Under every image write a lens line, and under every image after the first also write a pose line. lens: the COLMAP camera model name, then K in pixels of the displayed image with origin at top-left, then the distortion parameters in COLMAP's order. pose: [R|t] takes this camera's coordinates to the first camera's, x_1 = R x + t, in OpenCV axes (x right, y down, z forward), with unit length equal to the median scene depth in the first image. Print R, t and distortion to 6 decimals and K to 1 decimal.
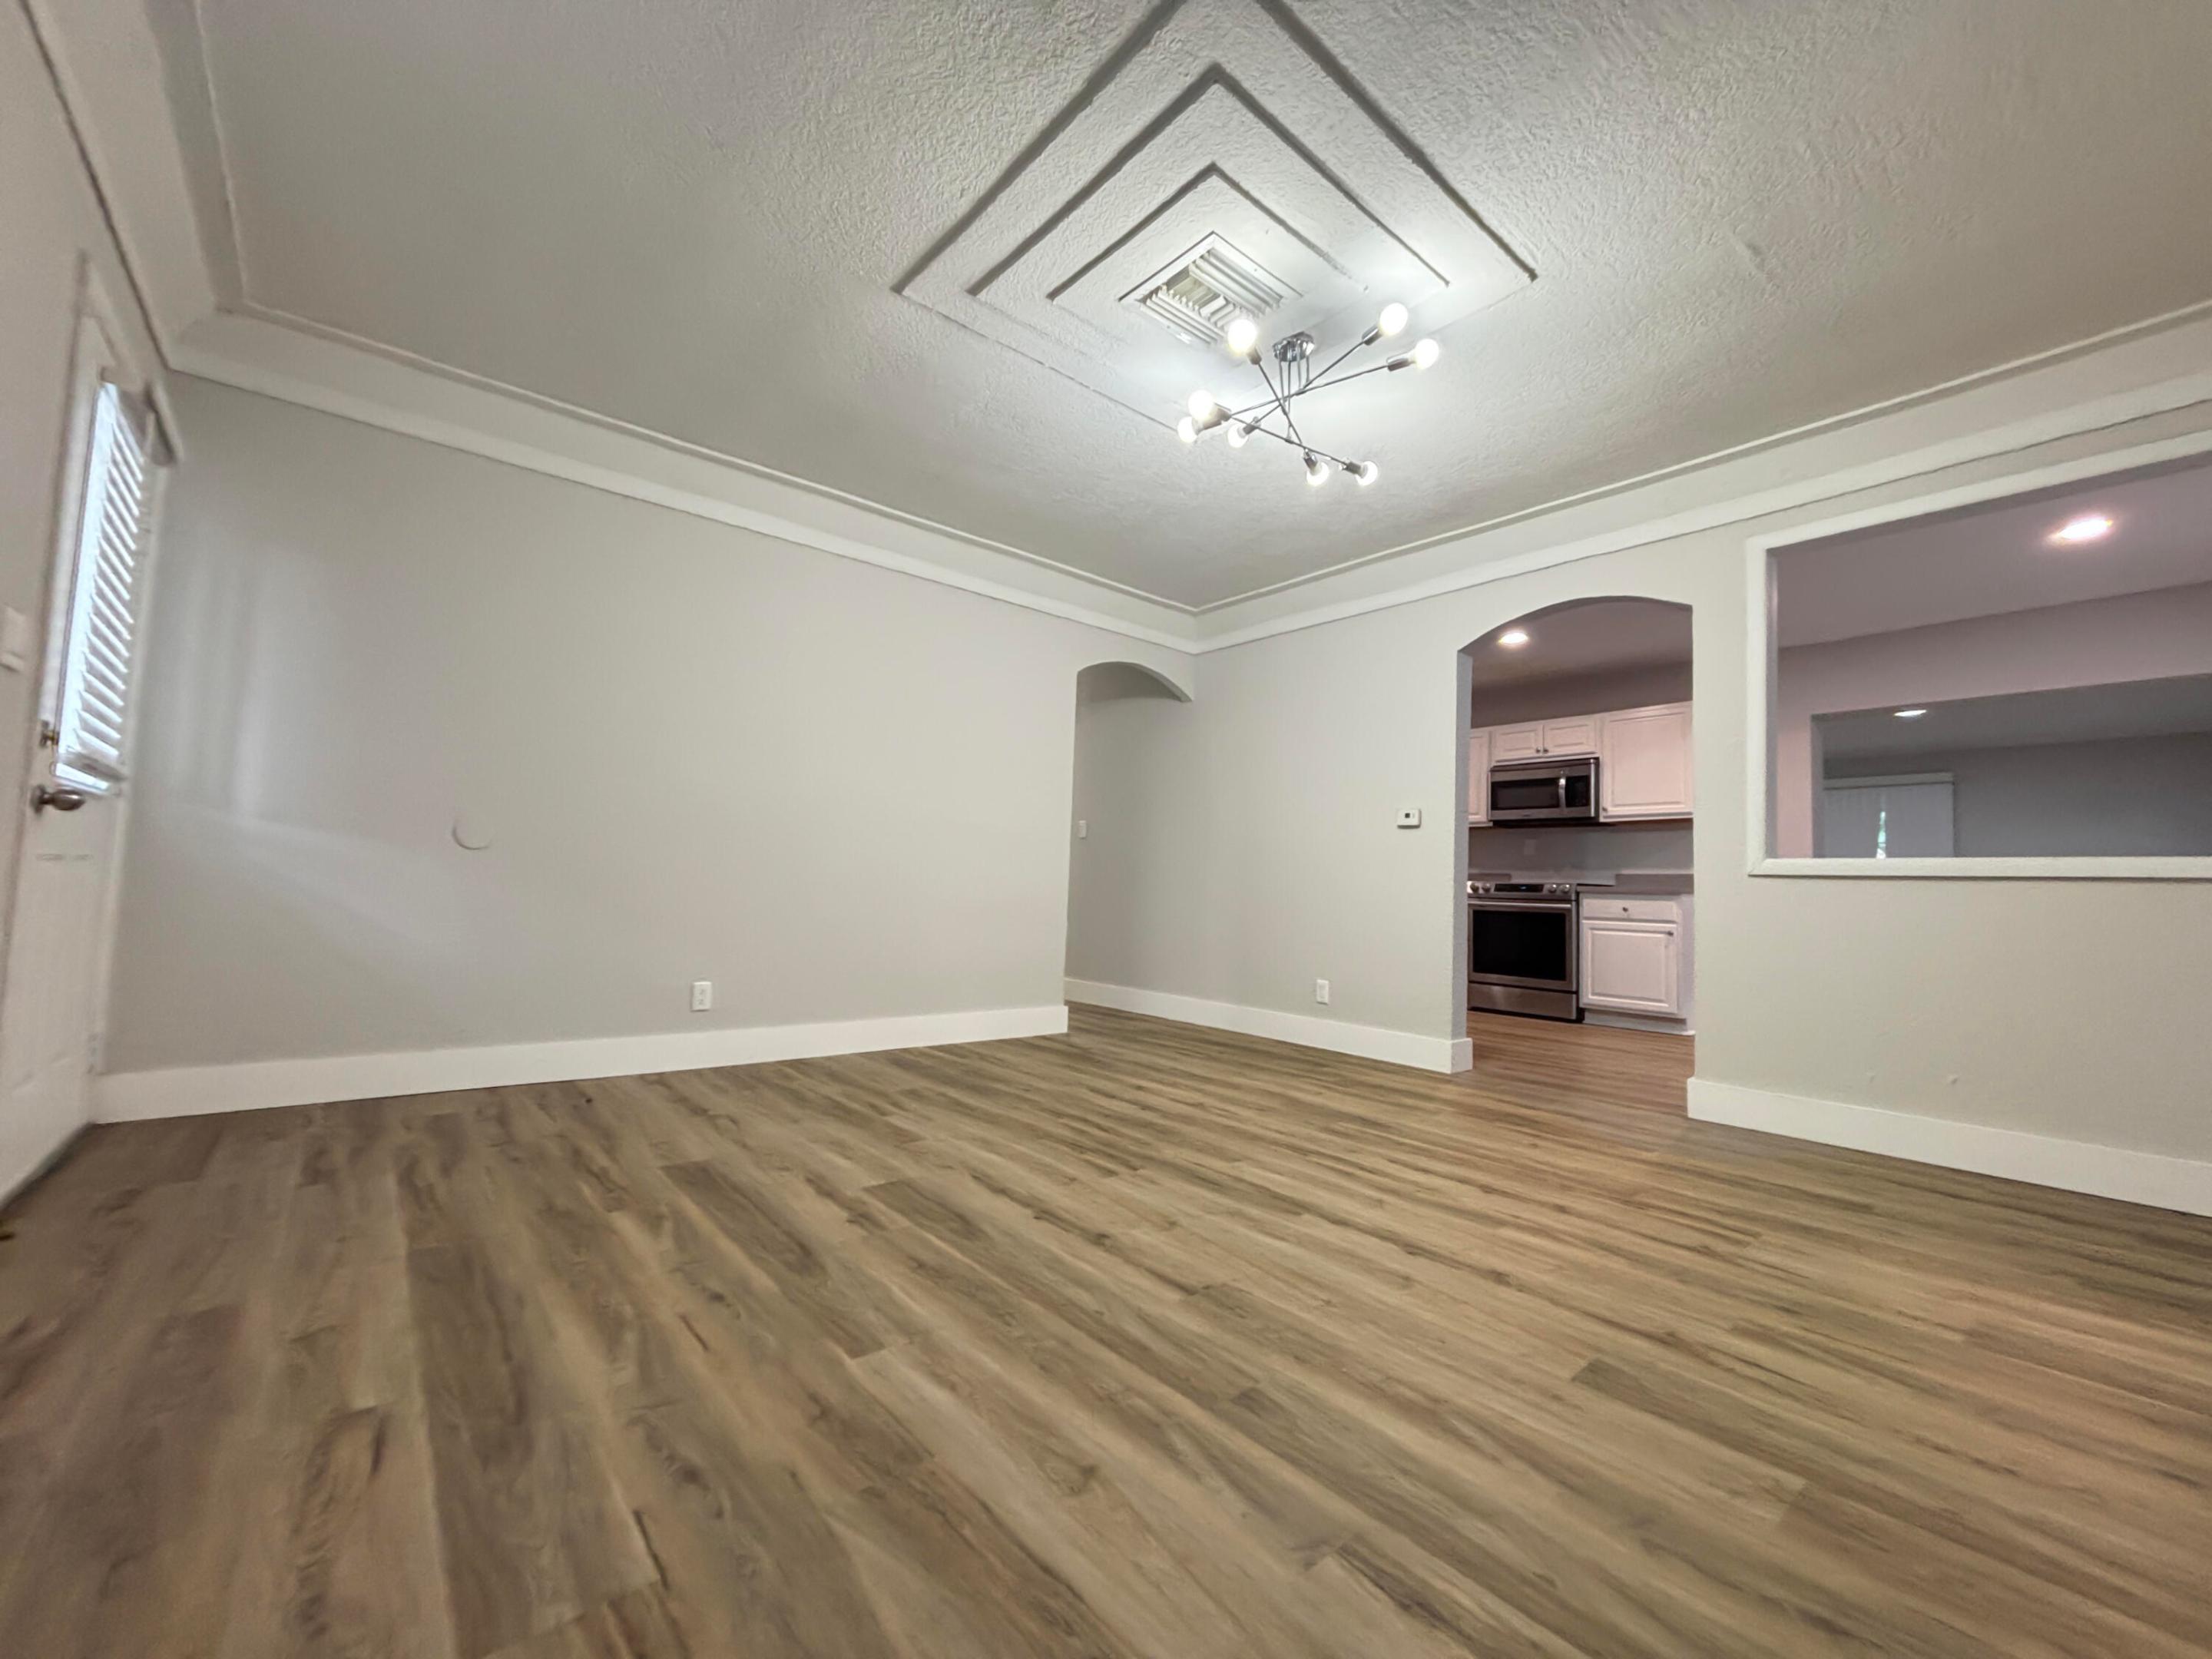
lens RADIAL K [[909.1, 0, 1106.0], [0, 909.1, 829.5], [0, 0, 1]] dist [-0.025528, 0.018435]
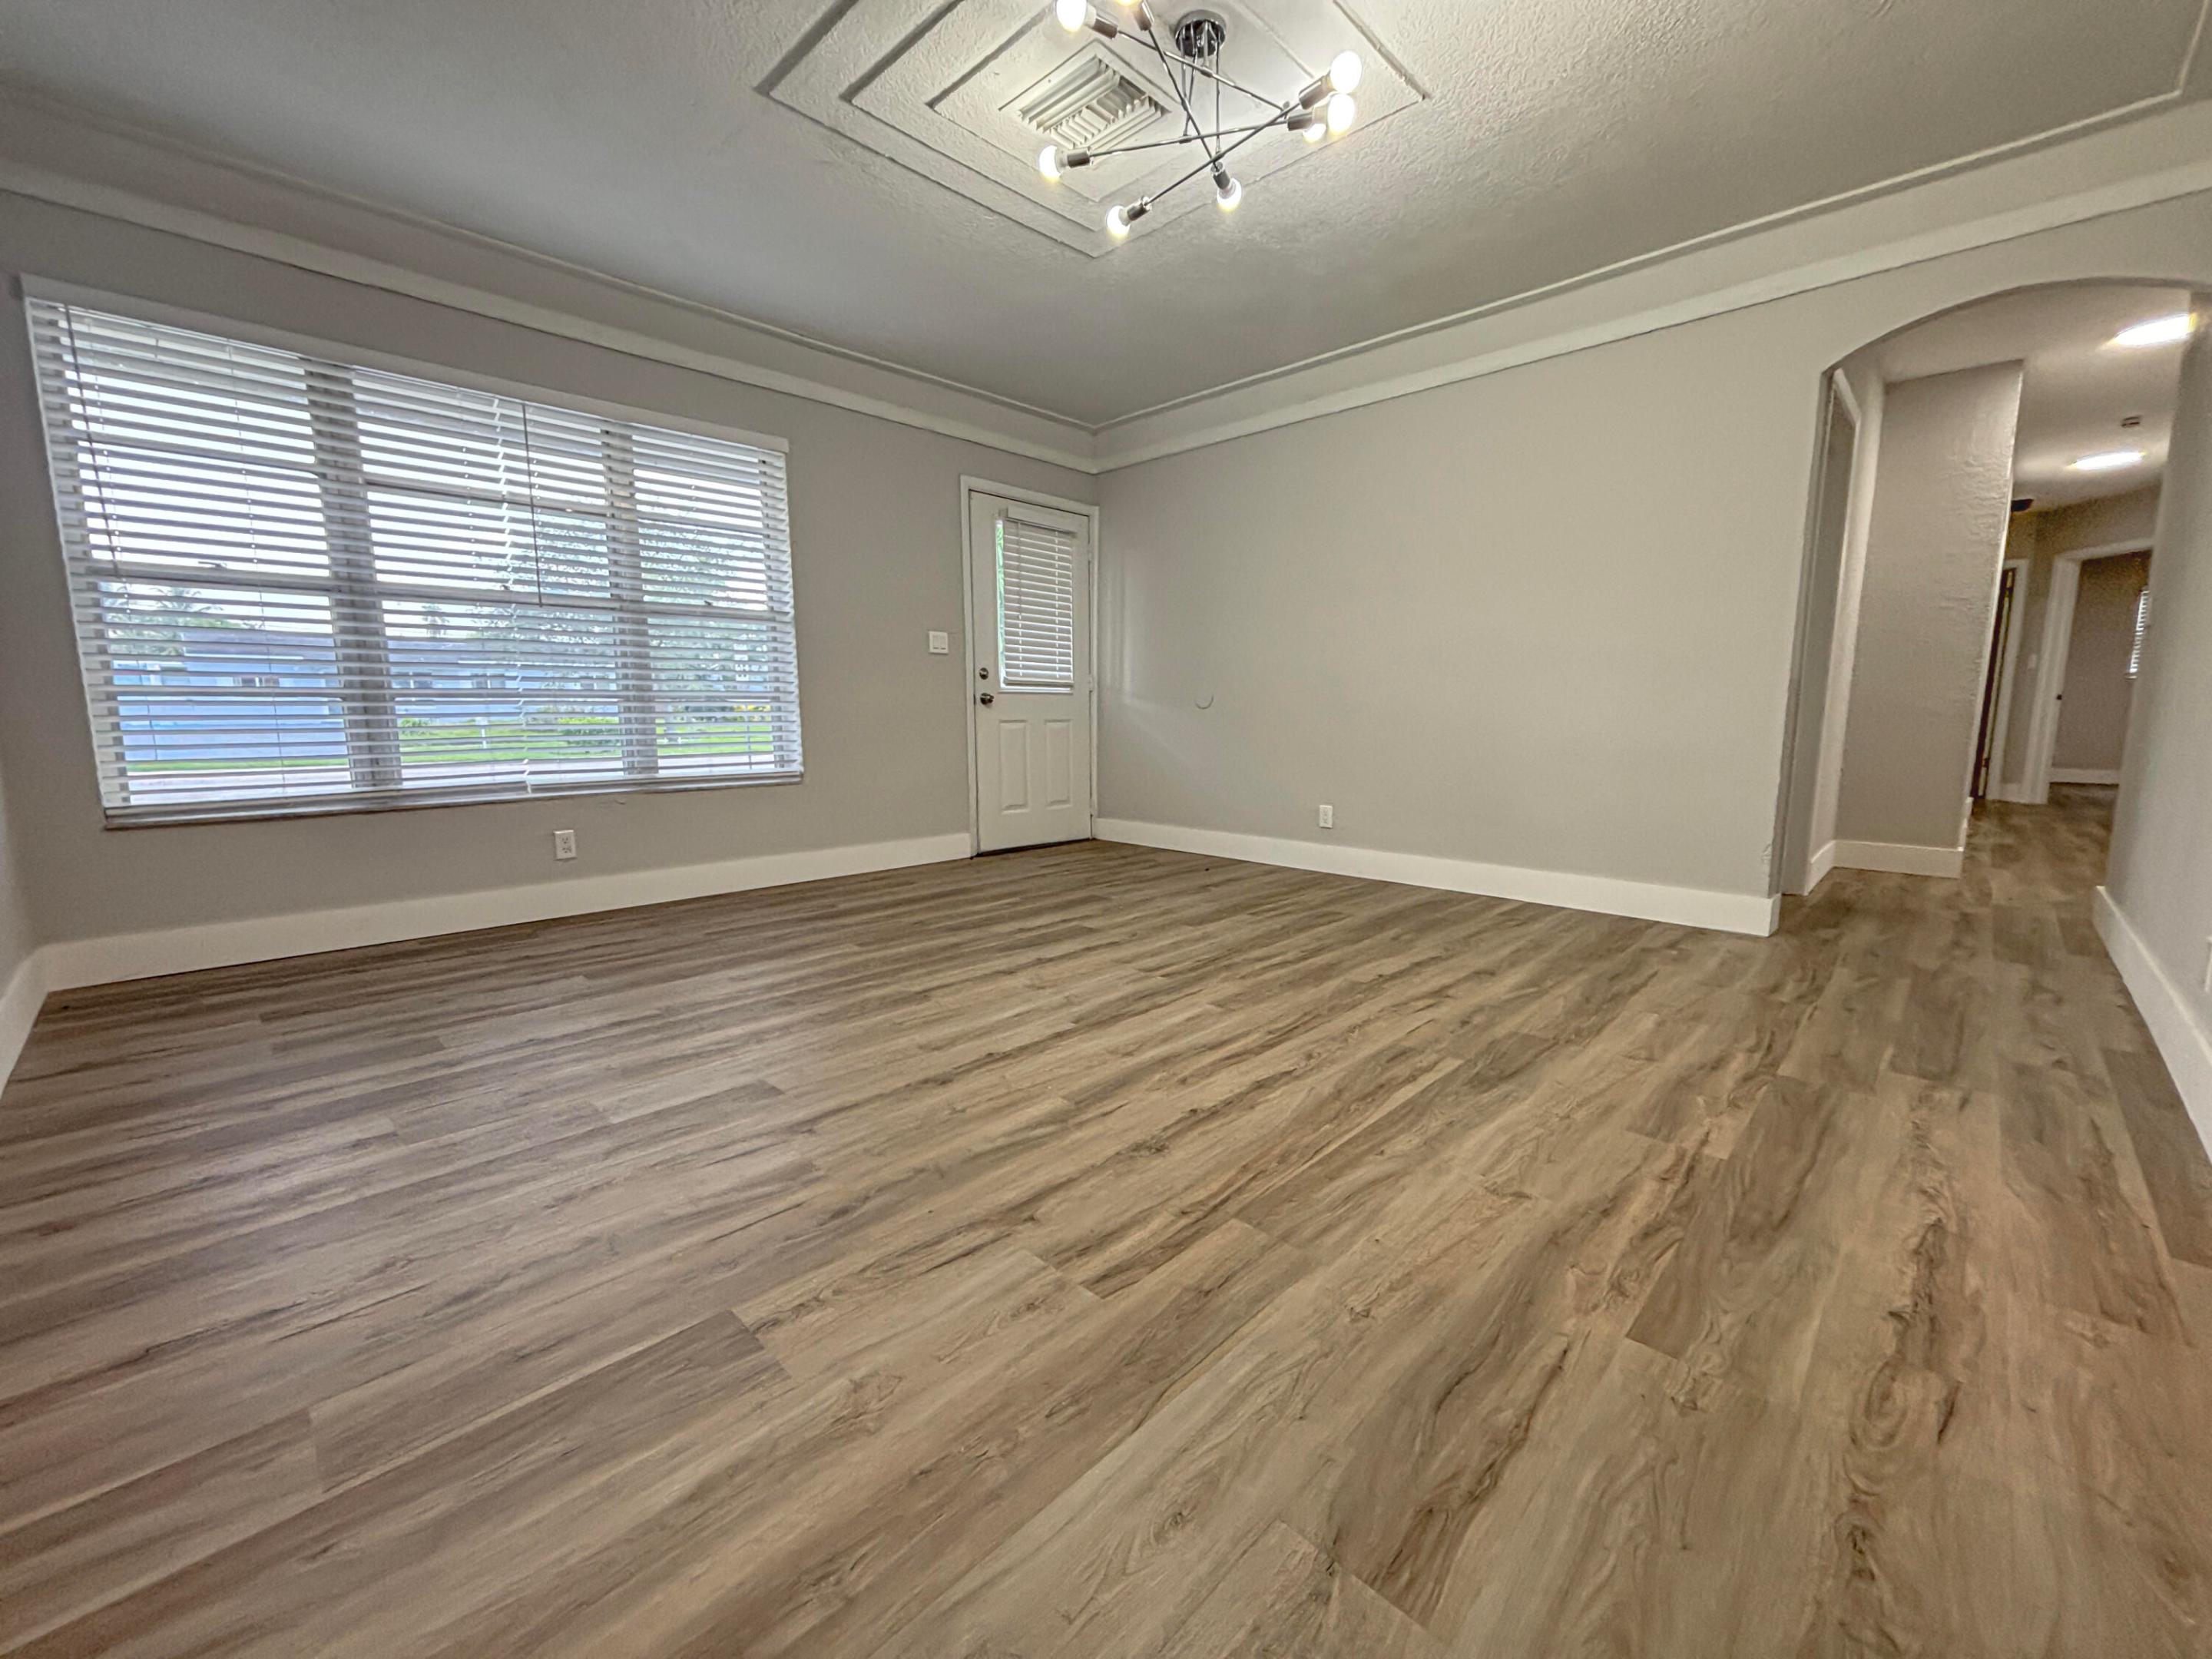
lens RADIAL K [[902.9, 0, 1106.0], [0, 902.9, 829.5], [0, 0, 1]] dist [0.007674, -0.000161]
pose [[0.090784, 0.096069, -0.991226, 1.204495], [0.062149, 0.992849, 0.101919, 0.082072], [0.993929, -0.070857, 0.084164, 0.913595]]
